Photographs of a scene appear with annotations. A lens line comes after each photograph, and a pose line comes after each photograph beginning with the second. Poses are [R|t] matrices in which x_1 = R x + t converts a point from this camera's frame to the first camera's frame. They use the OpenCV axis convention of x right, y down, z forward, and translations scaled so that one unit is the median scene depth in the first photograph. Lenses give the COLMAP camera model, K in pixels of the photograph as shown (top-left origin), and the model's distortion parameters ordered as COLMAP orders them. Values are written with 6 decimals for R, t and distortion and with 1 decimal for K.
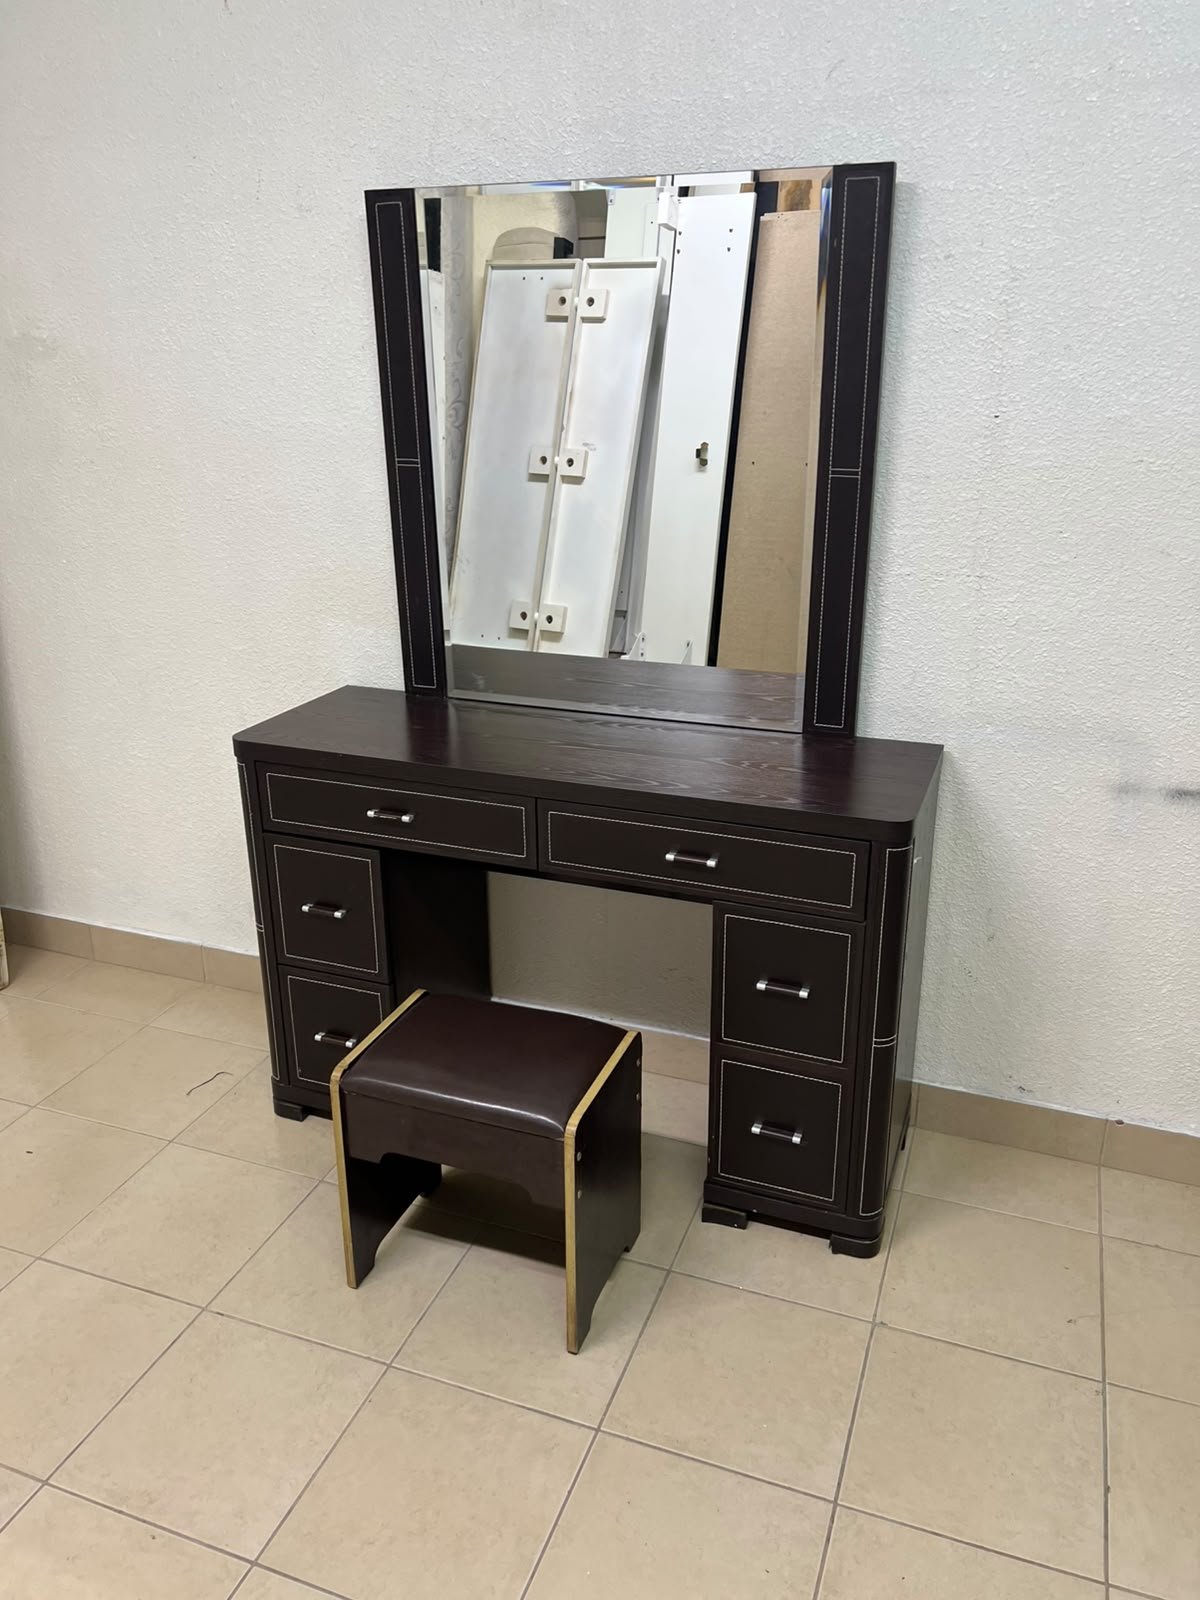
lens RADIAL K [[1202.8, 0, 610.6], [0, 1202.8, 796.3], [0, 0, 1]] dist [0.038241, -0.045808]
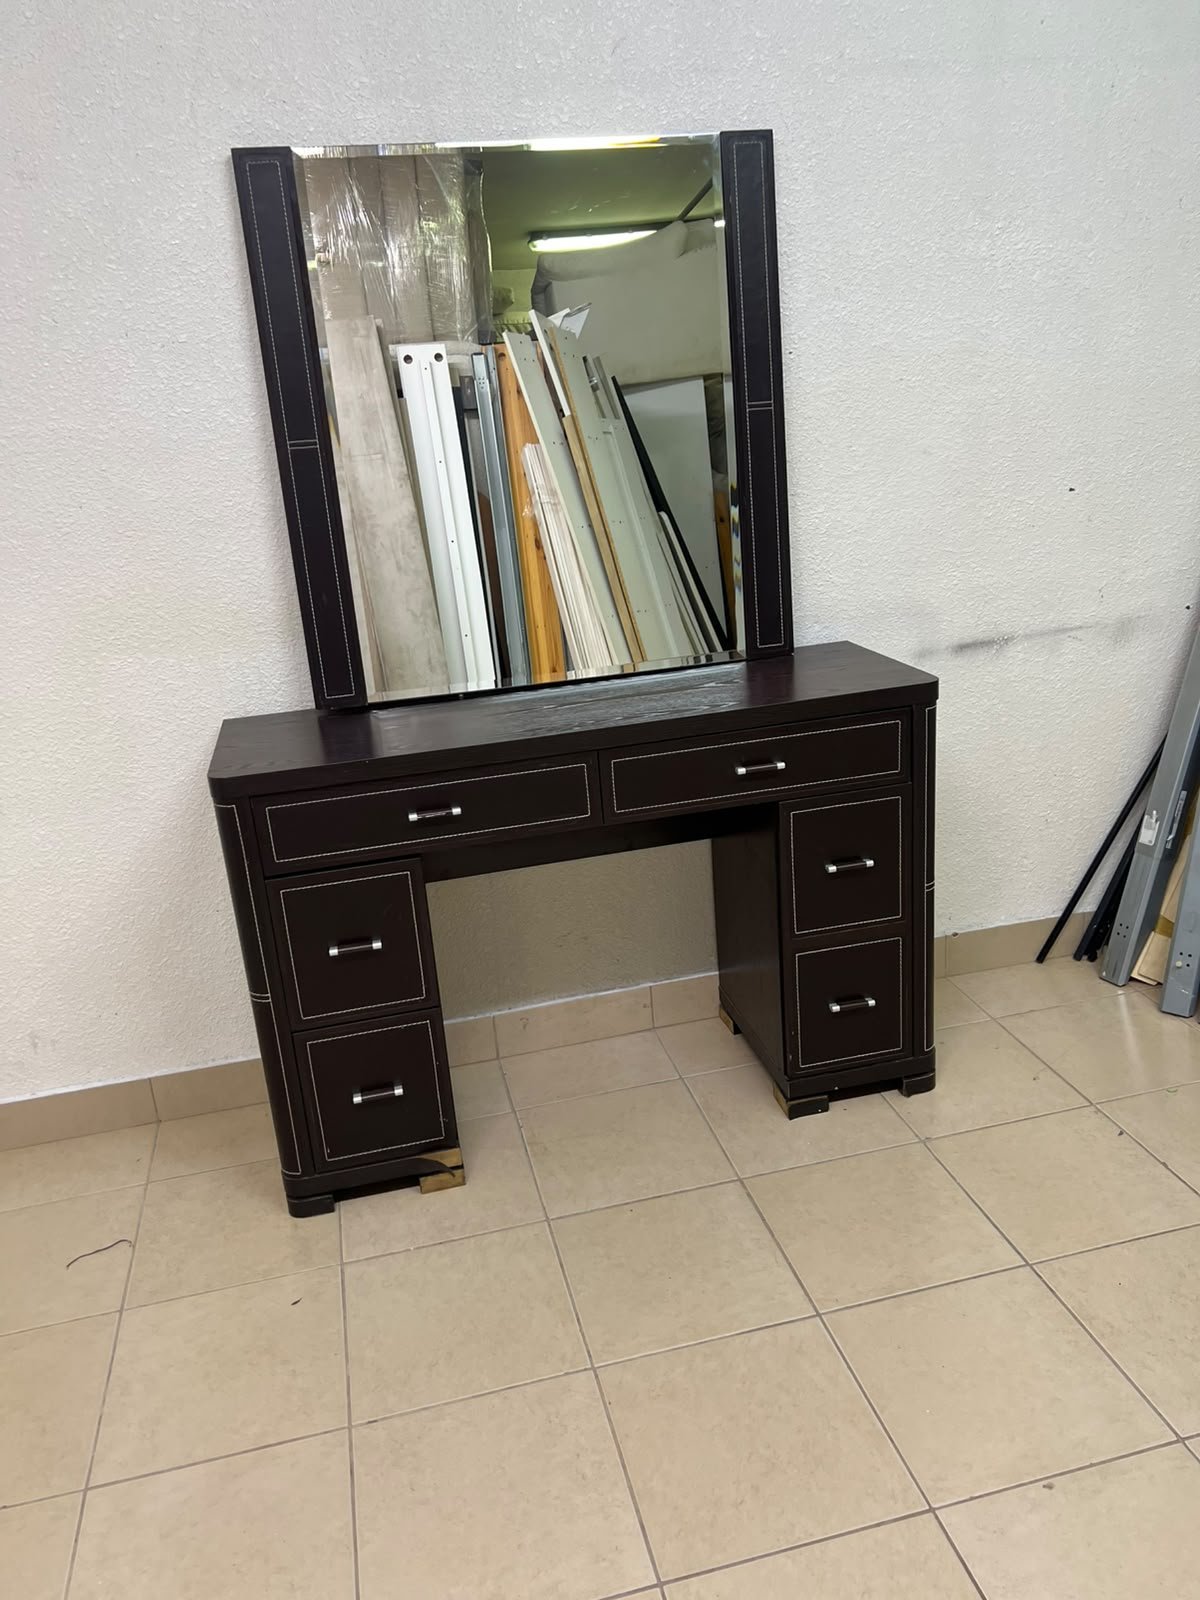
lens RADIAL K [[1202.8, 0, 590.3], [0, 1202.8, 800.1], [0, 0, 1]] dist [0.038241, -0.045808]
pose [[0.835827, -0.231415, 0.497835, -0.504860], [0.259602, 0.965628, 0.013013, 0.034464], [-0.483735, 0.118362, 0.867174, 0.134934]]
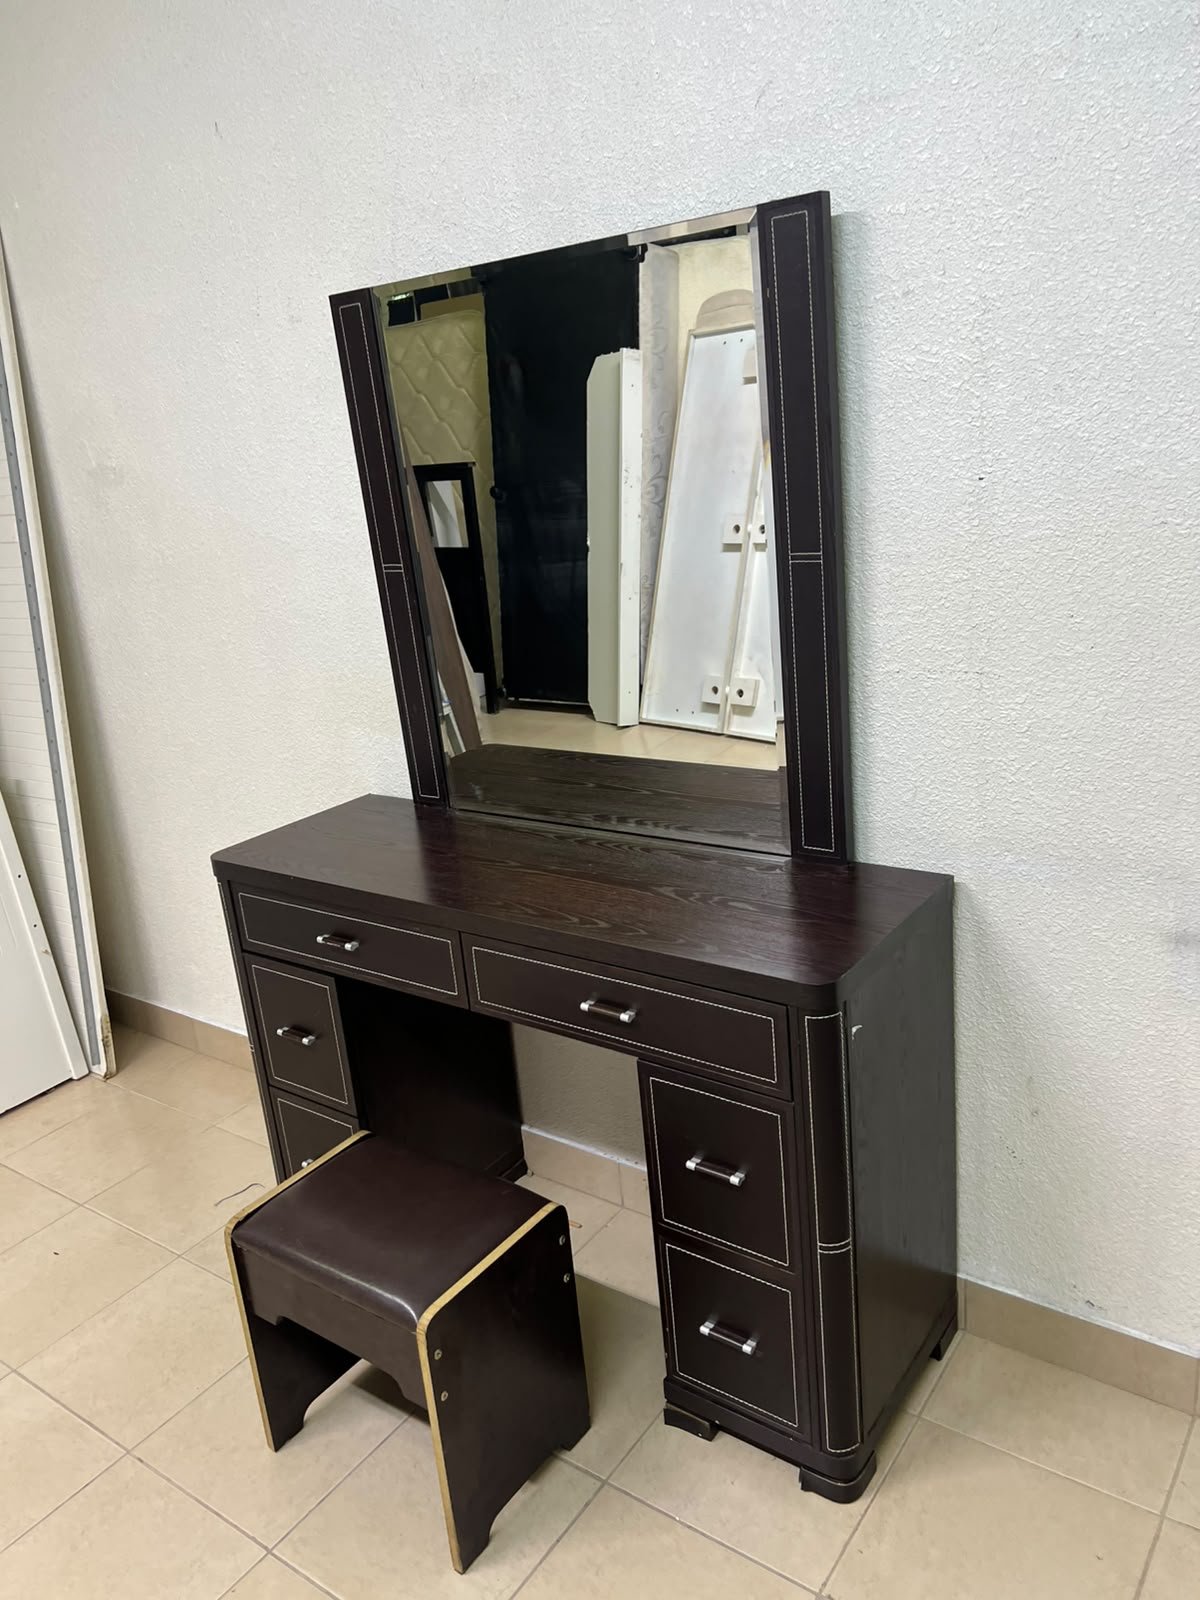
lens RADIAL K [[1202.8, 0, 591.5], [0, 1202.8, 813.0], [0, 0, 1]] dist [0.038241, -0.045808]
pose [[0.958516, -0.000392, -0.285039, 0.292559], [-0.008812, 0.999480, -0.031006, -0.061393], [0.284903, 0.032232, 0.958014, 0.153533]]
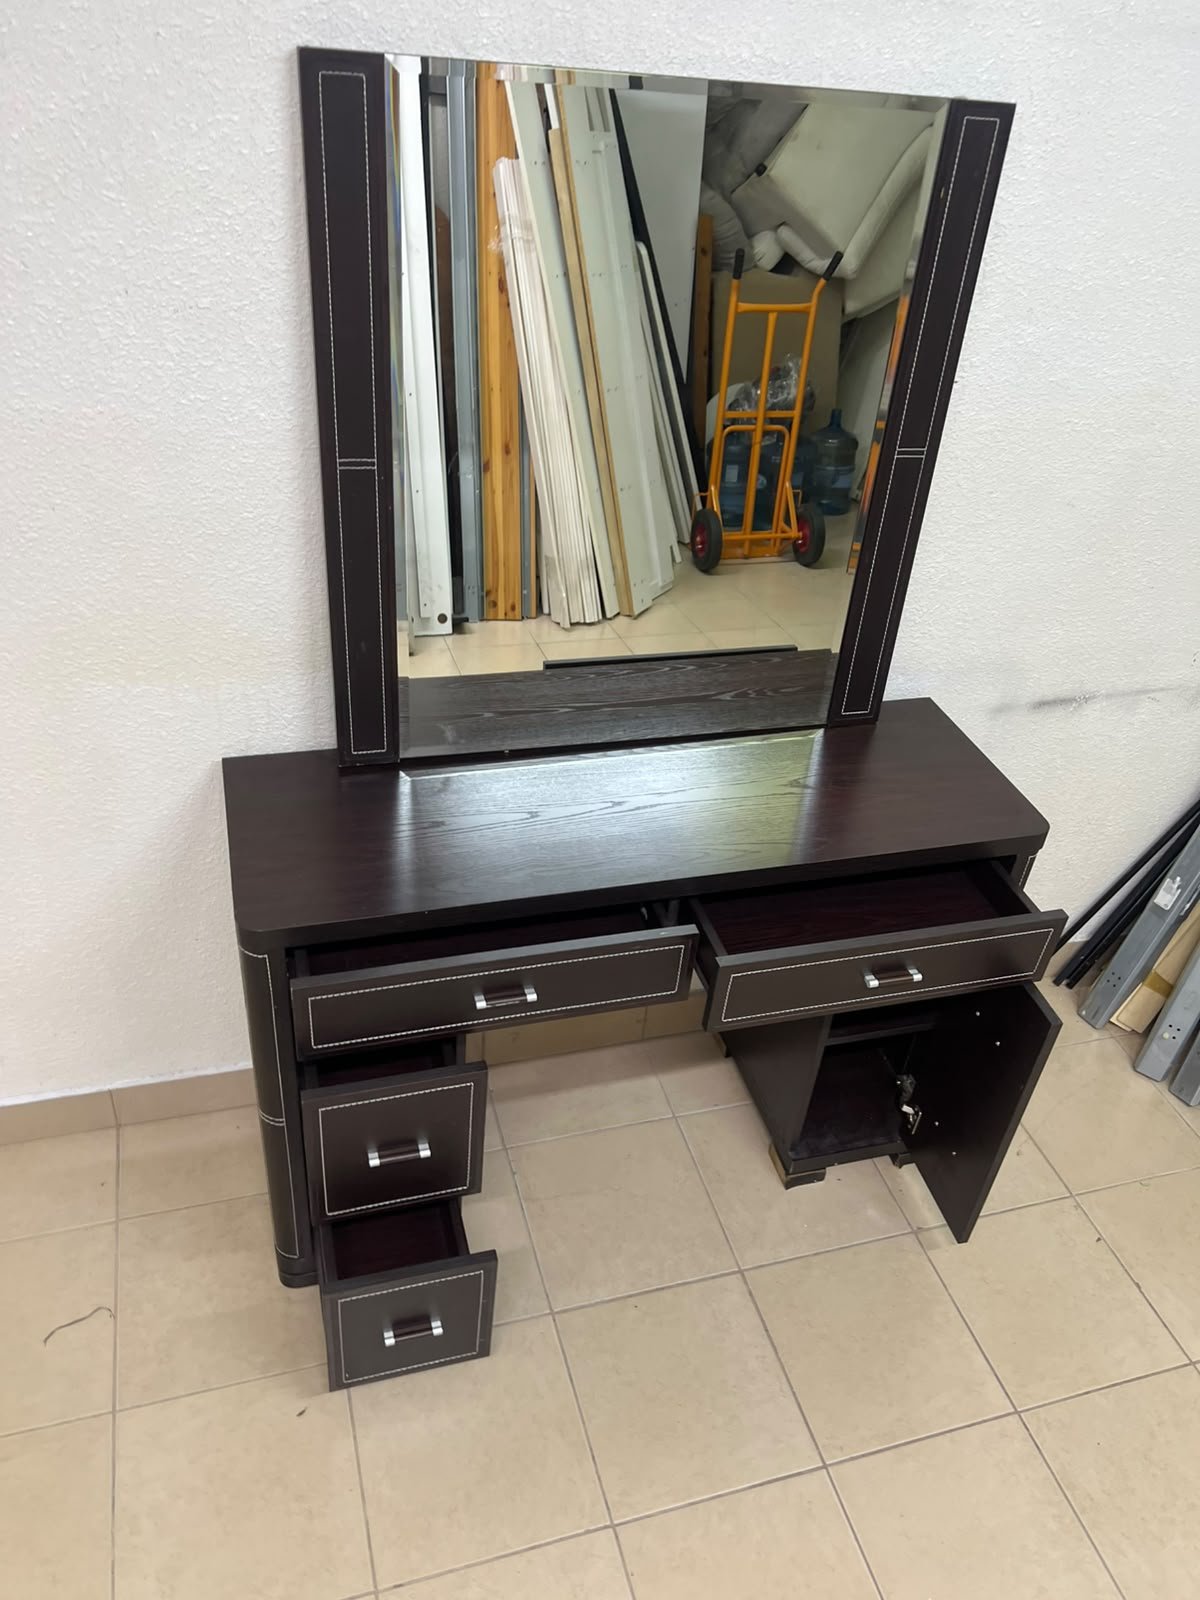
lens RADIAL K [[1202.8, 0, 598.1], [0, 1202.8, 814.9], [0, 0, 1]] dist [0.038241, -0.045808]
pose [[0.797466, -0.298671, 0.524254, -0.484973], [0.124993, 0.931815, 0.340730, -0.346774], [-0.590275, -0.206193, 0.780423, 0.351665]]
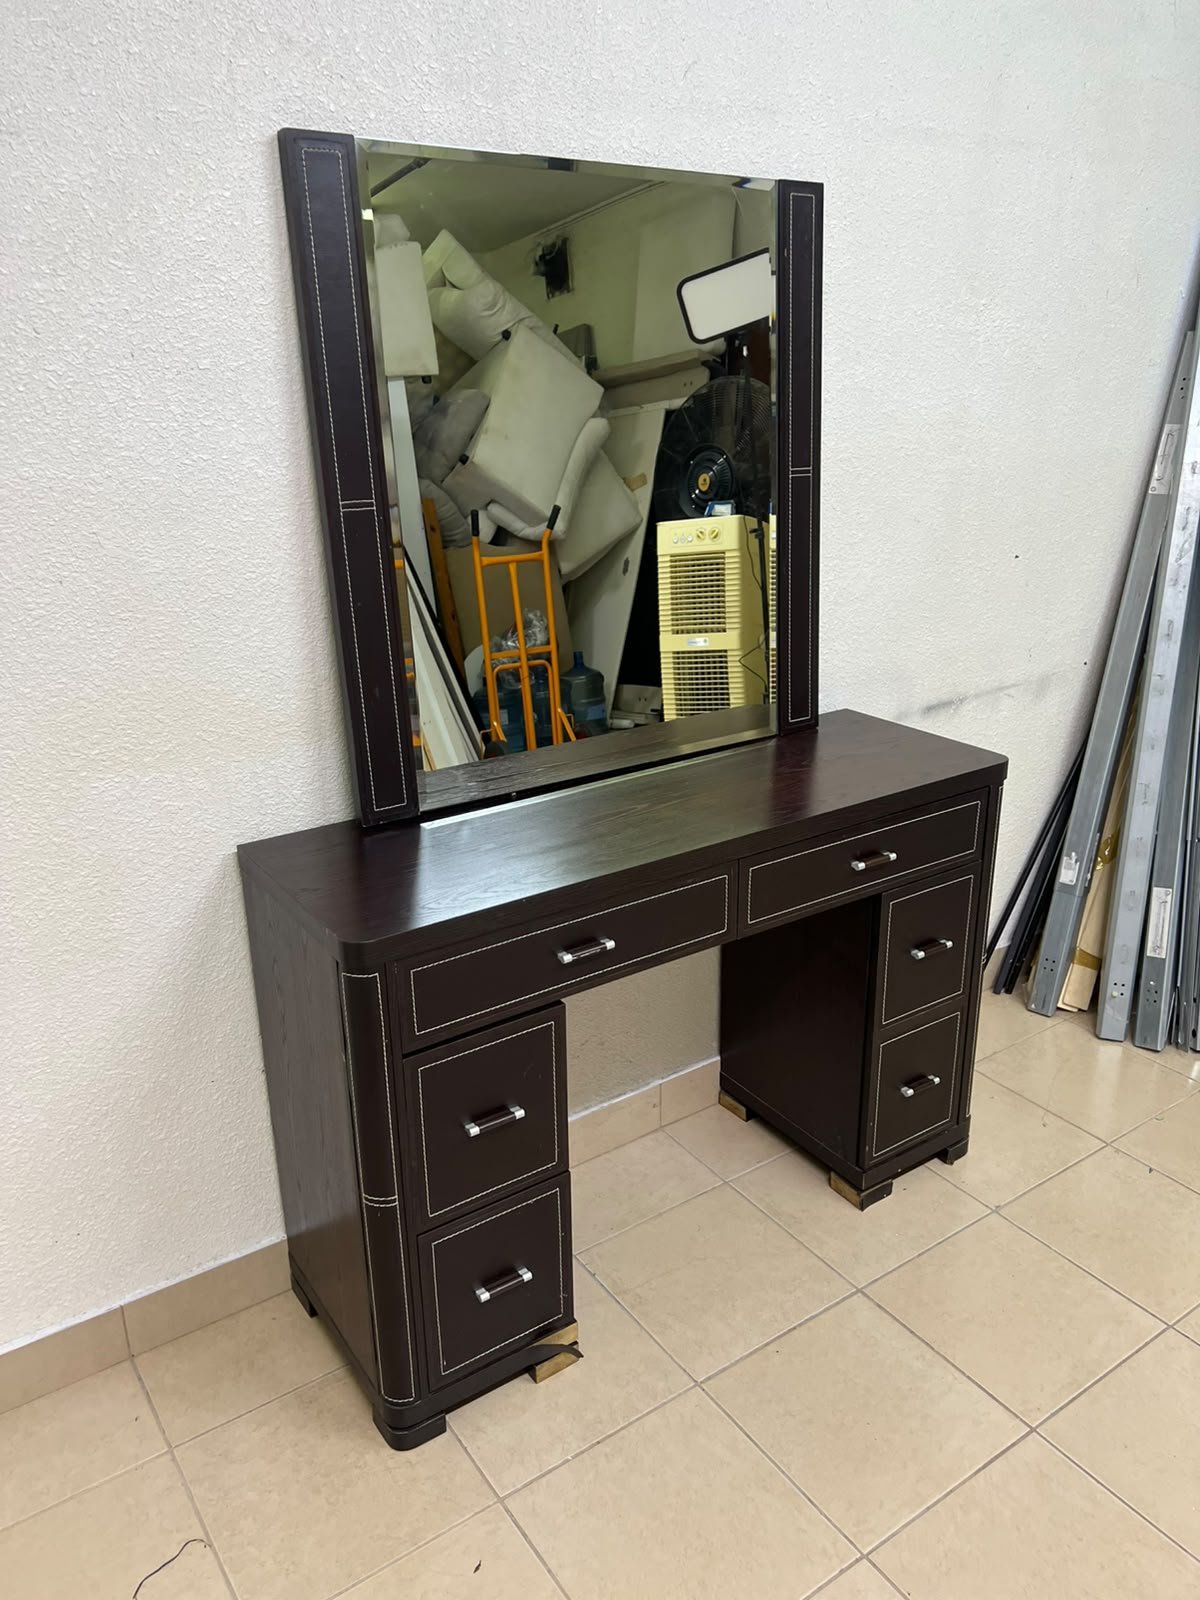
lens RADIAL K [[1202.8, 0, 609.1], [0, 1202.8, 806.3], [0, 0, 1]] dist [0.038241, -0.045808]
pose [[0.575360, -0.285081, 0.766609, -0.724471], [0.292085, 0.947102, 0.132984, -0.173814], [-0.763968, 0.147401, 0.628192, 0.489716]]
